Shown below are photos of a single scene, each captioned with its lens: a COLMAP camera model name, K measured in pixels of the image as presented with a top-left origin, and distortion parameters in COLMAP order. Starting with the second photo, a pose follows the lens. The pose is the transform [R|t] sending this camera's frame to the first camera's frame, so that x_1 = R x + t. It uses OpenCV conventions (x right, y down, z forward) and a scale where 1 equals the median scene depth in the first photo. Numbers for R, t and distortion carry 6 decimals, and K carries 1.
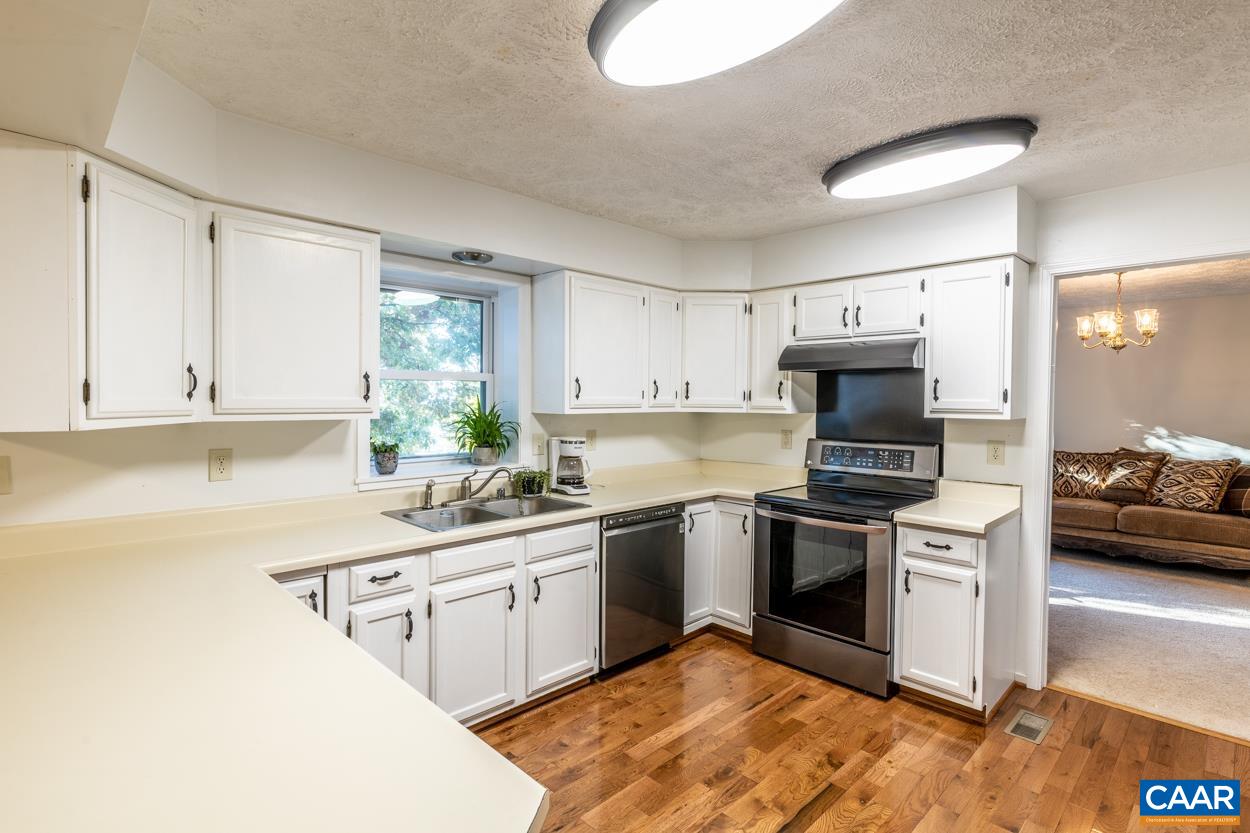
lens RADIAL K [[608.8, 0, 612.4], [0, 608.8, 413.8], [0, 0, 1]] dist [-0.004044, 0.000645]
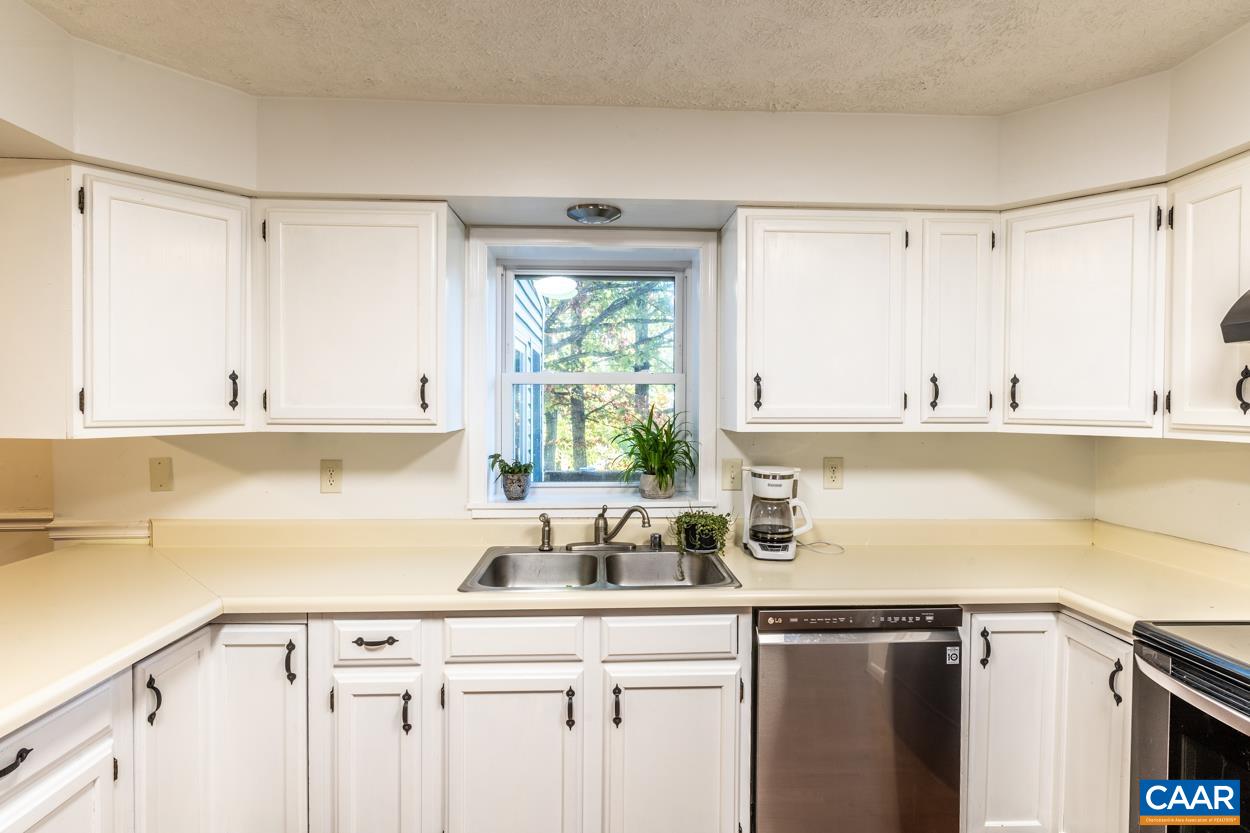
lens RADIAL K [[608.8, 0, 633.8], [0, 608.8, 412.9], [0, 0, 1]] dist [-0.004044, 0.000645]
pose [[0.756266, 0.005859, -0.654238, 0.283906], [-0.016976, 0.999799, -0.010670, -0.011773], [0.654044, 0.019175, 0.756213, 0.485123]]
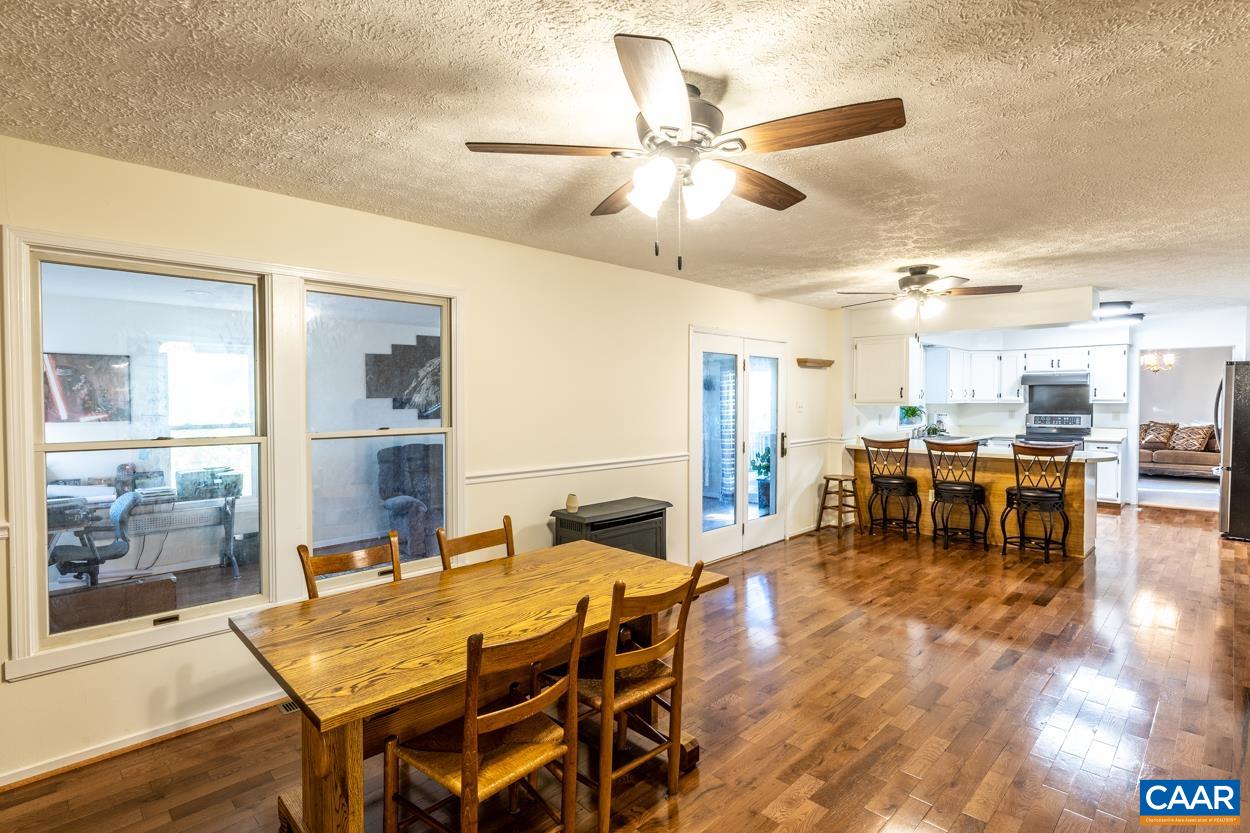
lens RADIAL K [[608.8, 0, 616.5], [0, 608.8, 412.2], [0, 0, 1]] dist [-0.004044, 0.000645]
pose [[0.999914, -0.010036, 0.008421, -1.618347], [0.010067, 0.999943, -0.003647, 0.035739], [-0.008384, 0.003731, 0.999958, -1.673901]]
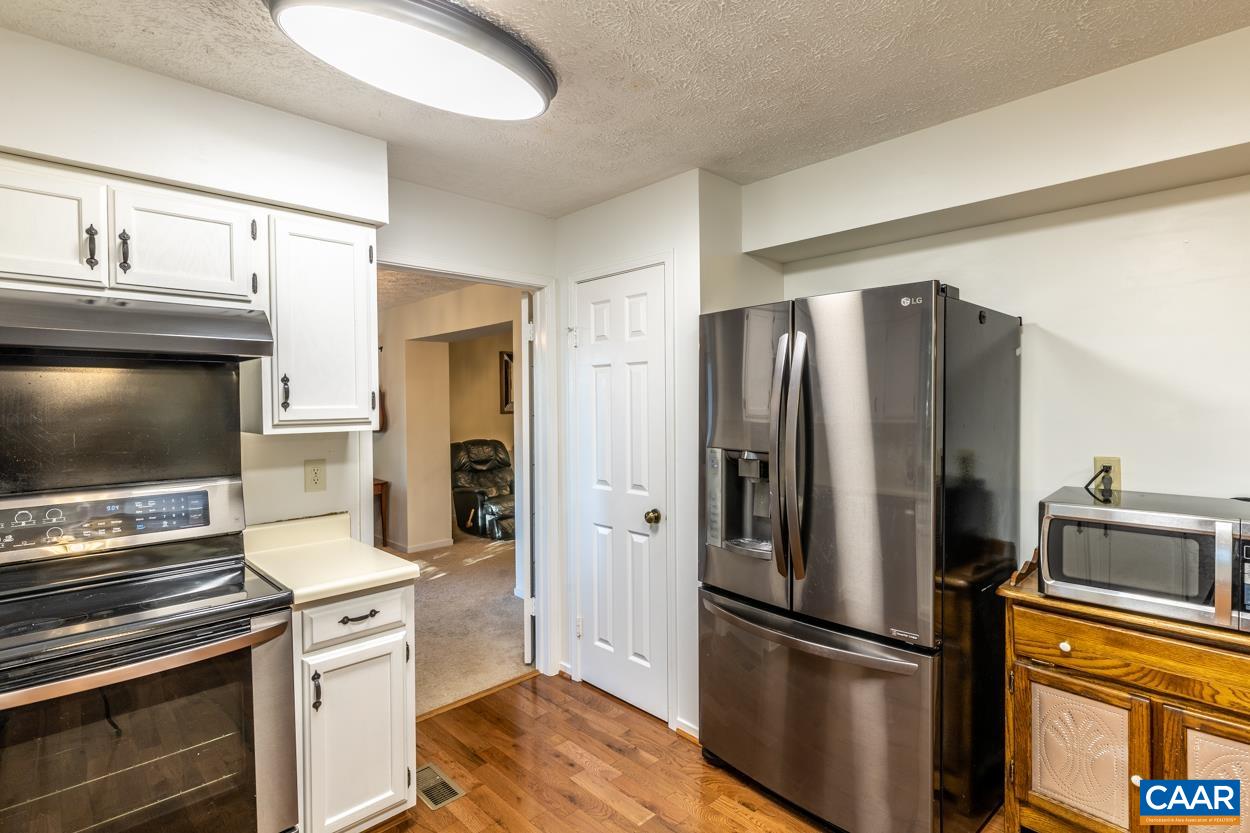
lens RADIAL K [[608.8, 0, 629.2], [0, 608.8, 412.4], [0, 0, 1]] dist [-0.004044, 0.000645]
pose [[-0.030547, -0.019747, 0.999338, -0.152139], [0.041386, 0.998922, 0.021004, -0.016162], [-0.998676, 0.042000, -0.029697, 0.656371]]
